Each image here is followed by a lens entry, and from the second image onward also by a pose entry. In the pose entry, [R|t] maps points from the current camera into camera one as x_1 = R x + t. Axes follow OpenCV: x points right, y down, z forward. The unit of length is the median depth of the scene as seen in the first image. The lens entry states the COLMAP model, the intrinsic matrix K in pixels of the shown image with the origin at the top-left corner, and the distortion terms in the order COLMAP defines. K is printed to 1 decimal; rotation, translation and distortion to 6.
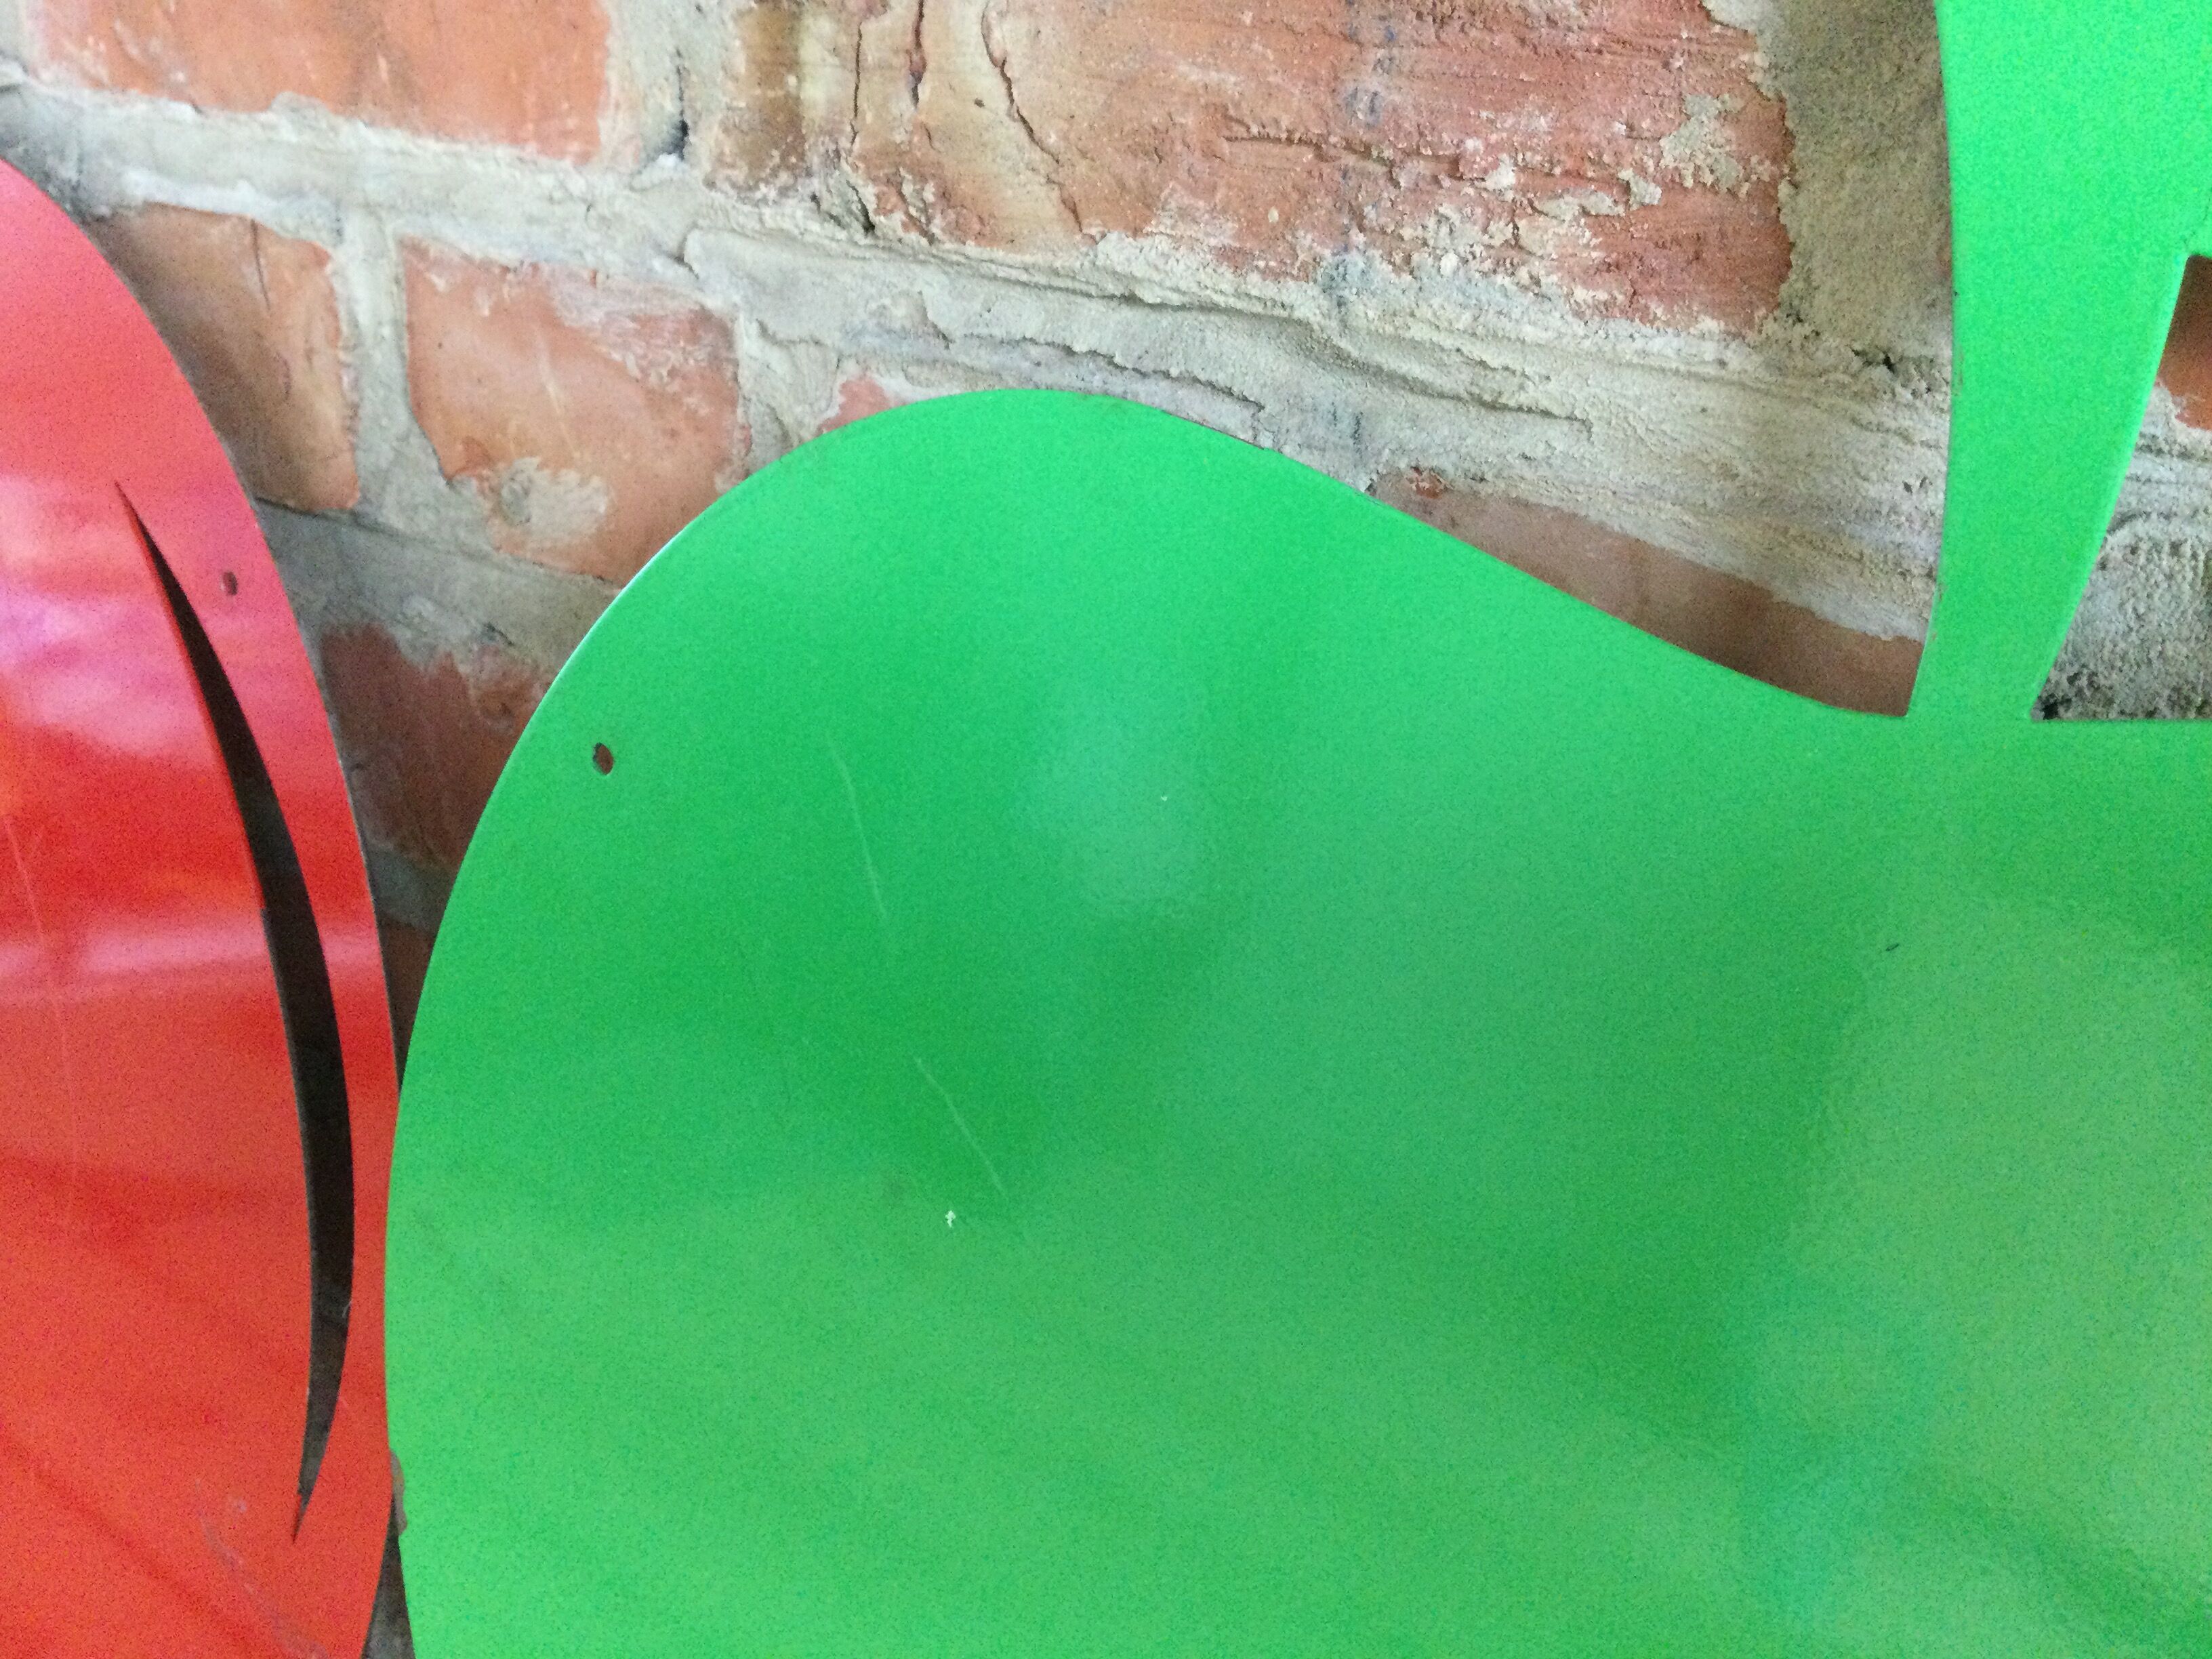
lens RADIAL K [[1996.6, 0, 1127.2], [0, 1996.6, 833.1], [0, 0, 1]] dist [0.101329, -0.191150]
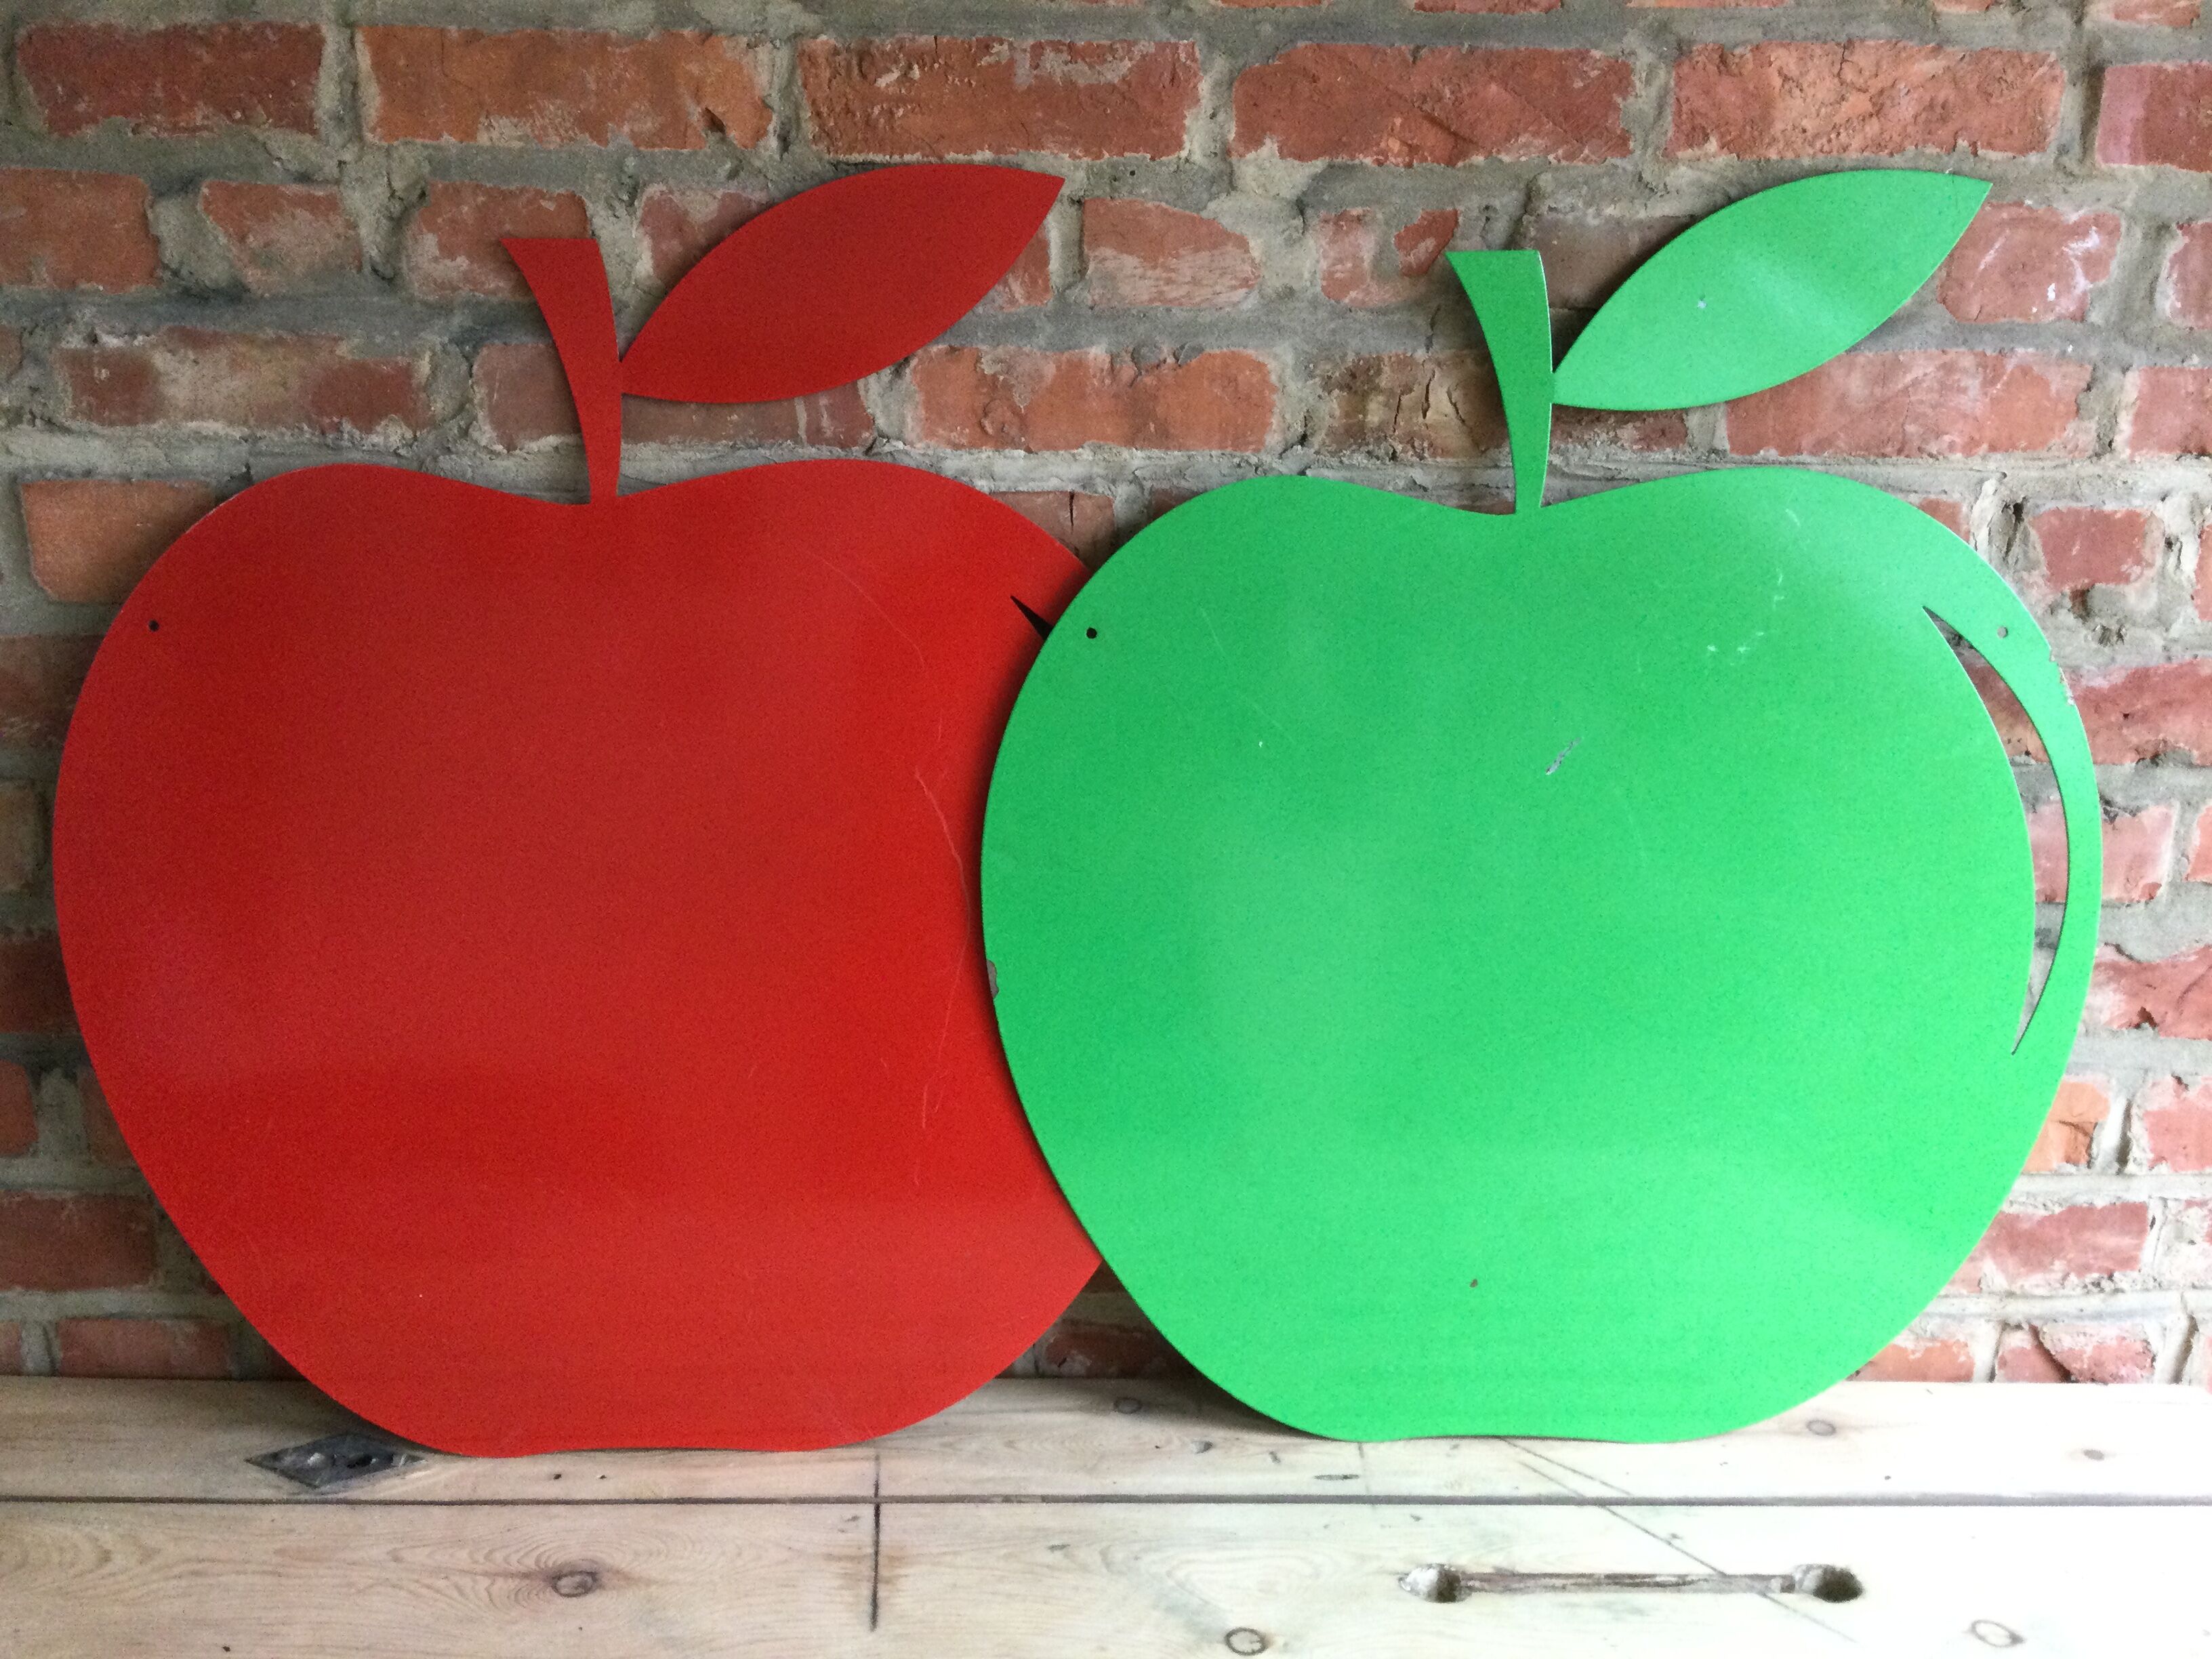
lens RADIAL K [[1996.6, 0, 1115.0], [0, 1996.6, 830.5], [0, 0, 1]] dist [0.101329, -0.191150]
pose [[0.804277, -0.178552, 0.566797, -2.274217], [0.270774, 0.959137, -0.082079, 0.380218], [-0.528980, 0.219488, 0.819759, -1.160580]]
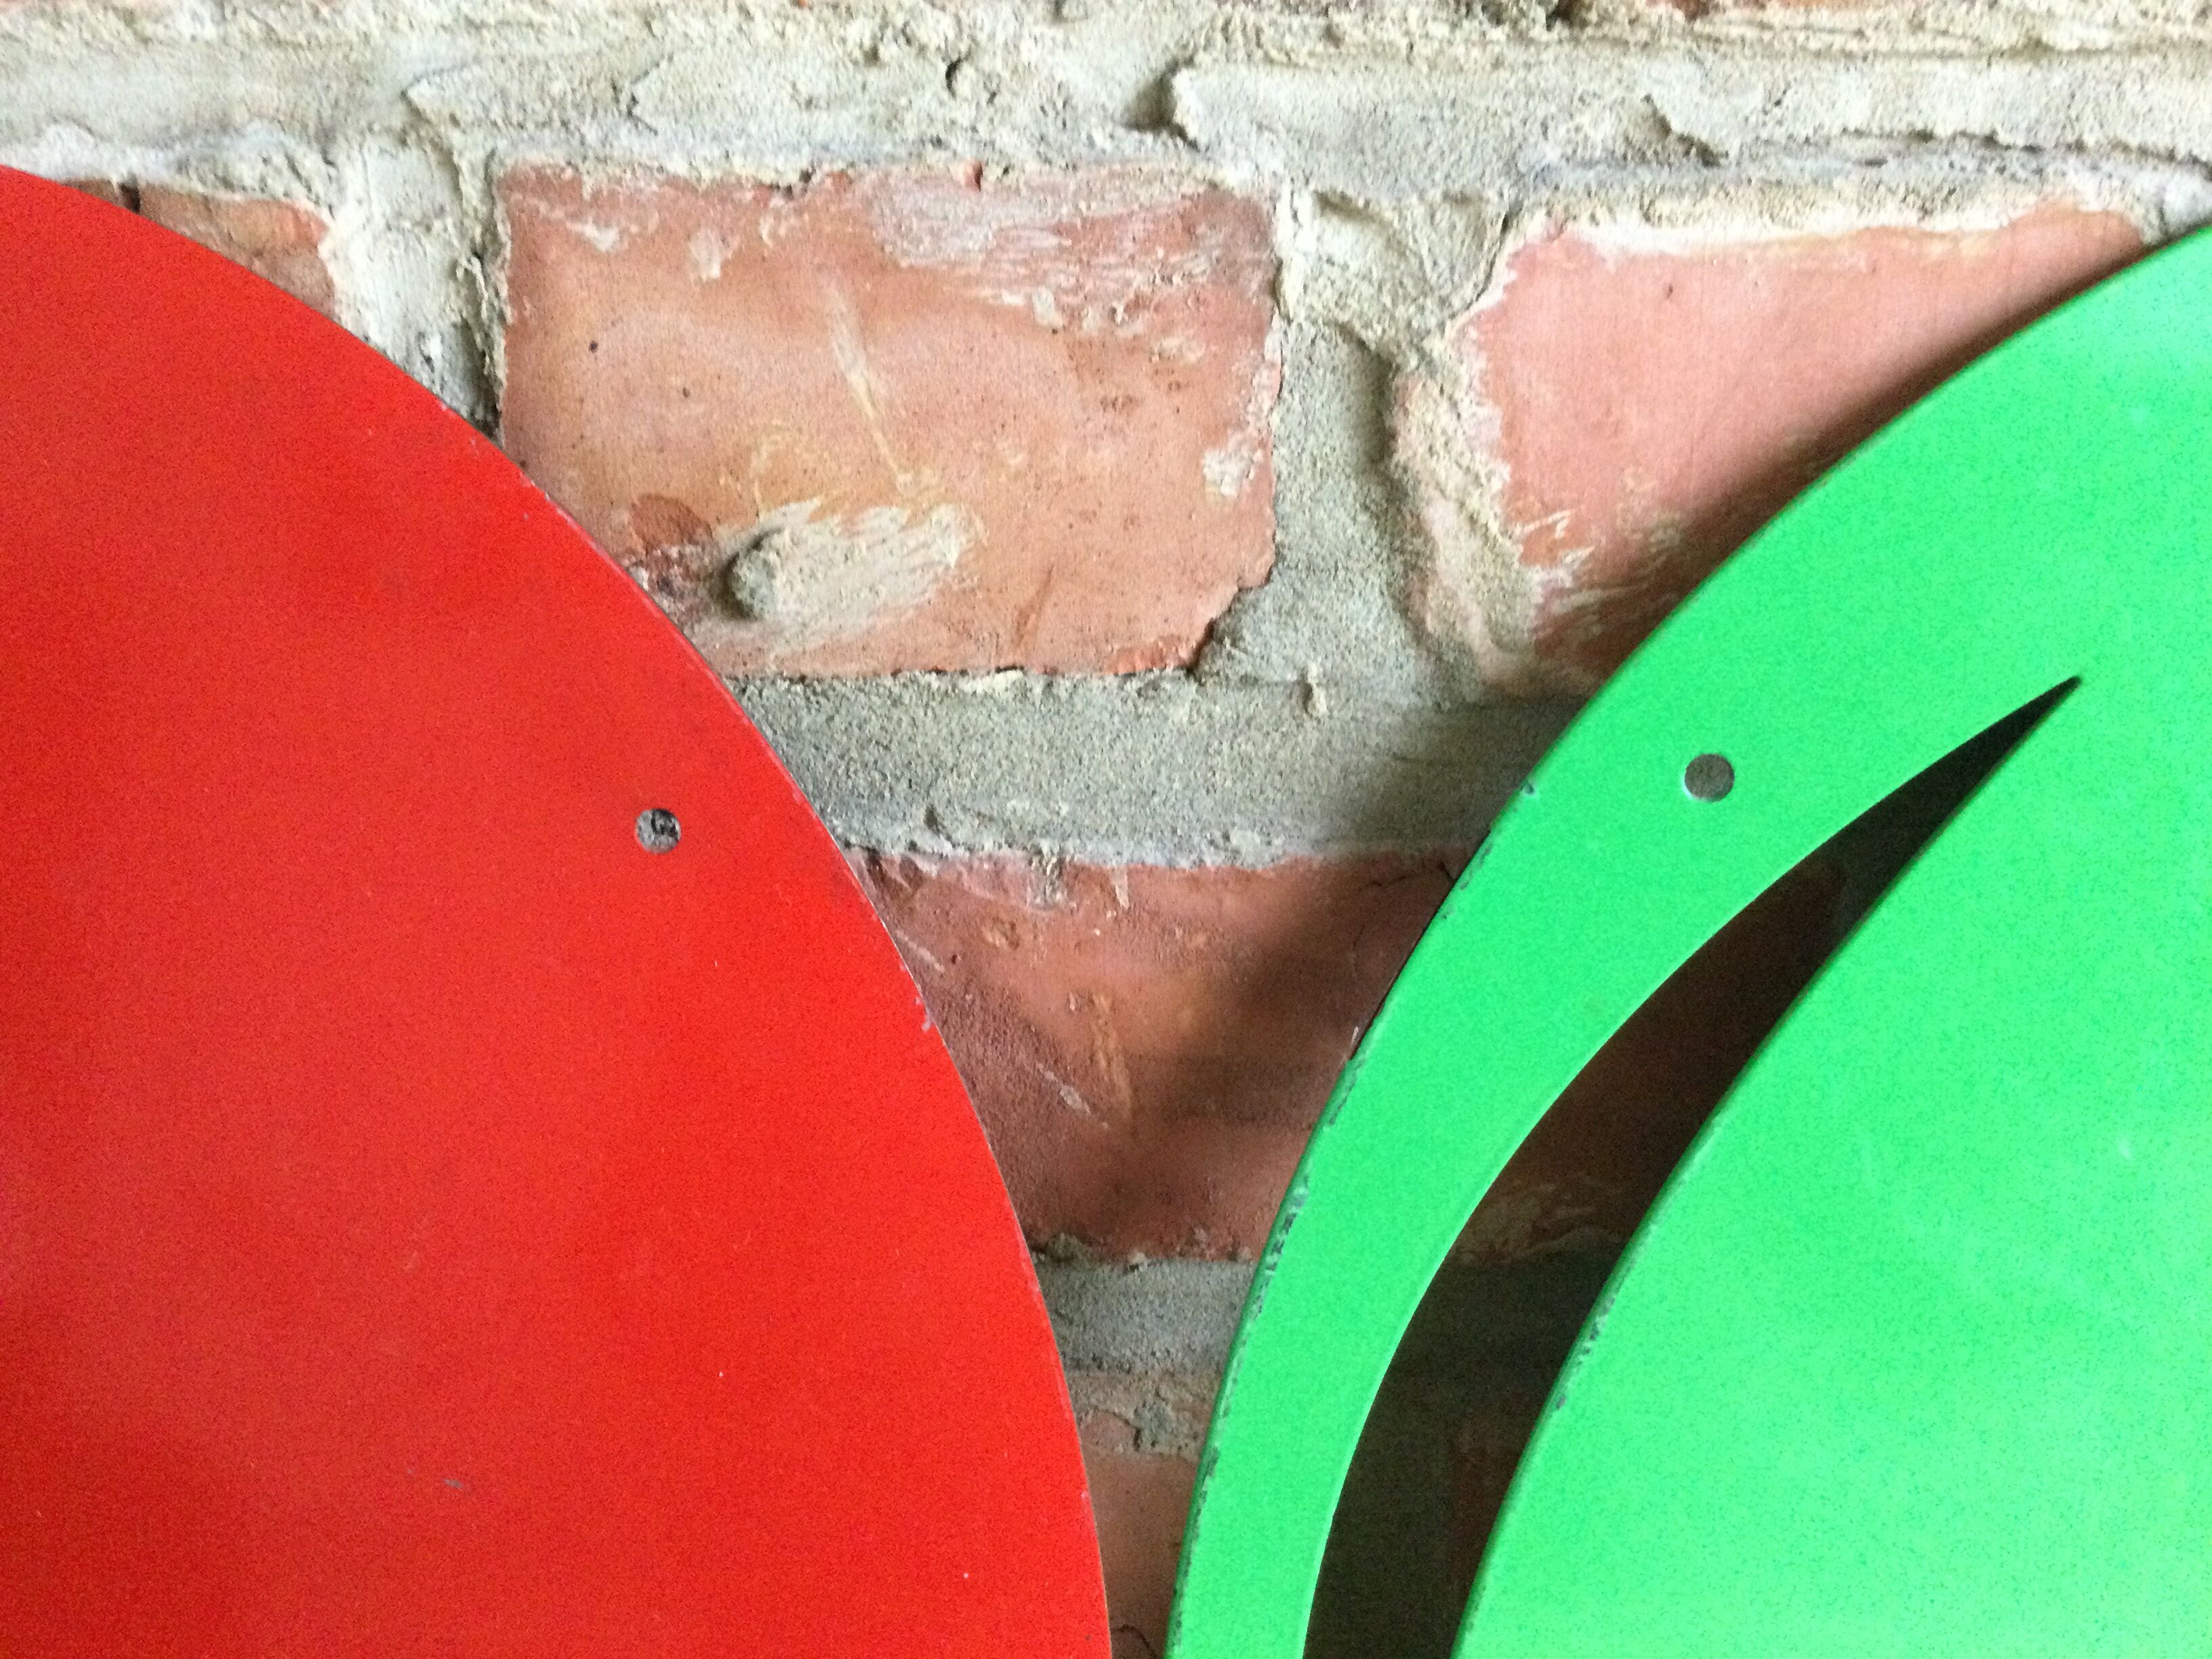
lens RADIAL K [[1996.6, 0, 1106.1], [0, 1996.6, 855.4], [0, 0, 1]] dist [0.101329, -0.191150]
pose [[0.832791, -0.215301, 0.510004, -0.653363], [0.267617, 0.963044, -0.030440, -0.043293], [-0.484603, 0.161836, 0.859633, 0.514673]]
